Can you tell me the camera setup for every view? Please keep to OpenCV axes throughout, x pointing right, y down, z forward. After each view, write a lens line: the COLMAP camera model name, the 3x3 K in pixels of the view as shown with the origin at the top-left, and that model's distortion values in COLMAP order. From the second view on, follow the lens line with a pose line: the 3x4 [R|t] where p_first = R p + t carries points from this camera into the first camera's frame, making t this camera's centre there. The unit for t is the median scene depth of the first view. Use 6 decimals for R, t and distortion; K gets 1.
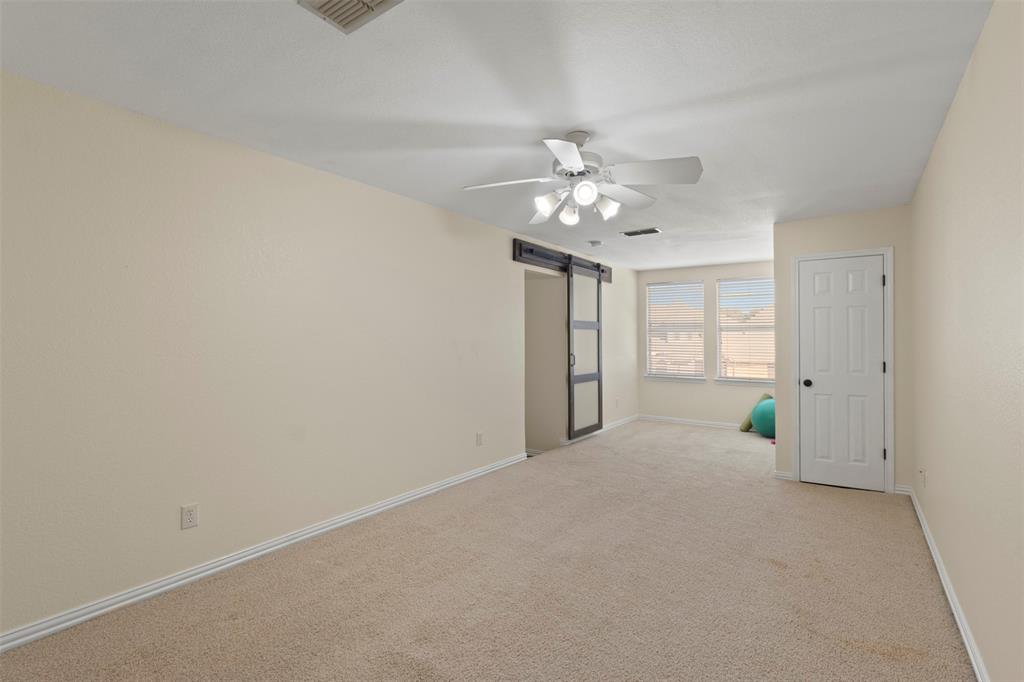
lens RADIAL K [[472.8, 0, 514.4], [0, 472.8, 343.7], [0, 0, 1]] dist [0.001537, -0.000164]
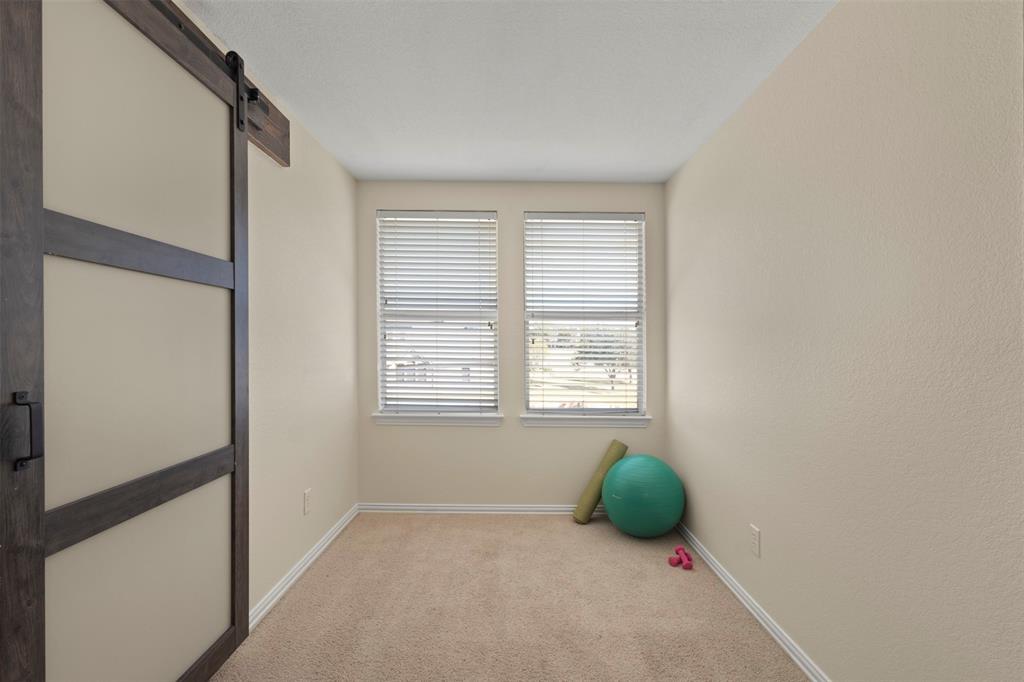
lens RADIAL K [[472.8, 0, 515.5], [0, 472.8, 346.3], [0, 0, 1]] dist [0.001537, -0.000164]
pose [[0.808471, 0.001610, 0.588533, 0.136634], [-0.004534, 0.999984, 0.003493, 0.000542], [-0.588518, -0.005493, 0.808465, 0.625300]]
